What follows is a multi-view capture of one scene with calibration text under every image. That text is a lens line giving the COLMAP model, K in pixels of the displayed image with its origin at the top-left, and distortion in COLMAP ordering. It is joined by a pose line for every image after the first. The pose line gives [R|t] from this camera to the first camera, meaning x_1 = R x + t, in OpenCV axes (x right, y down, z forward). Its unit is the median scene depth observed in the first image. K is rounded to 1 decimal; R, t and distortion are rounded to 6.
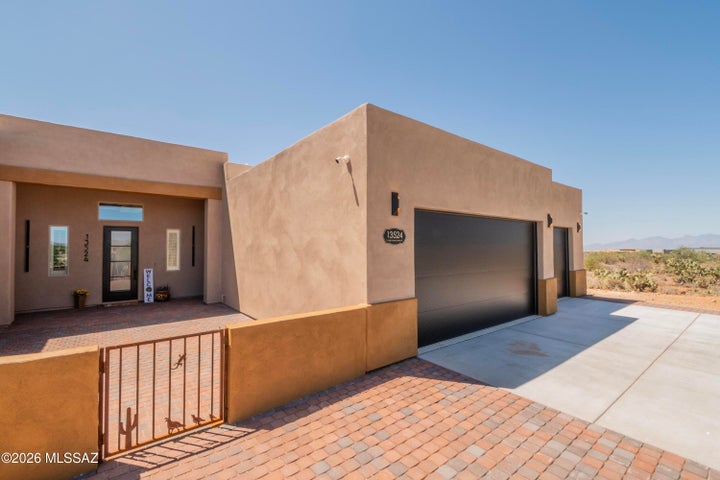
lens RADIAL K [[321.9, 0, 360.0], [0, 321.9, 240.0], [0, 0, 1]] dist [0.003360, 0.000198]
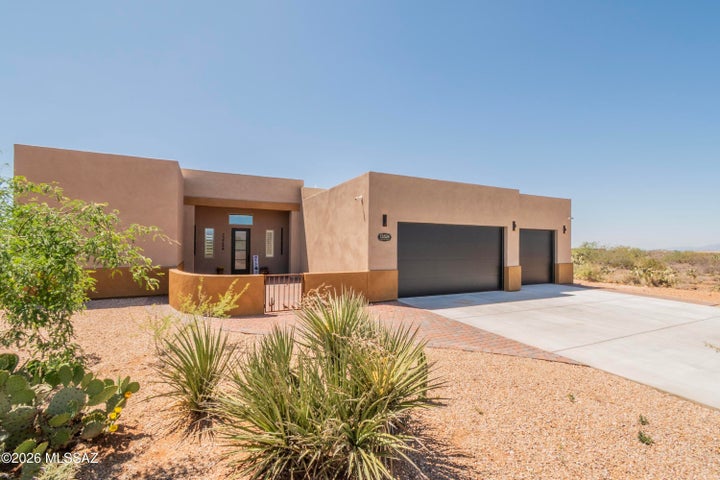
lens RADIAL K [[321.9, 0, 360.0], [0, 321.9, 240.0], [0, 0, 1]] dist [0.003360, 0.000198]
pose [[0.977472, 0.009629, -0.210847, 0.267495], [-0.007354, 0.999906, 0.011570, -0.011097], [0.210939, -0.009759, 0.977451, -0.671429]]
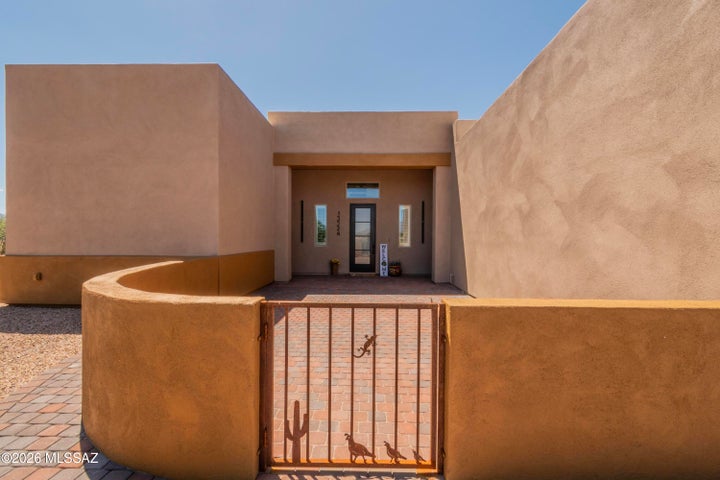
lens RADIAL K [[321.9, 0, 360.0], [0, 321.9, 240.0], [0, 0, 1]] dist [0.003360, 0.000198]
pose [[0.770579, 0.014702, -0.637175, -0.088580], [0.004520, 0.999583, 0.028531, 0.074717], [0.637329, -0.024865, 0.770191, 0.245968]]
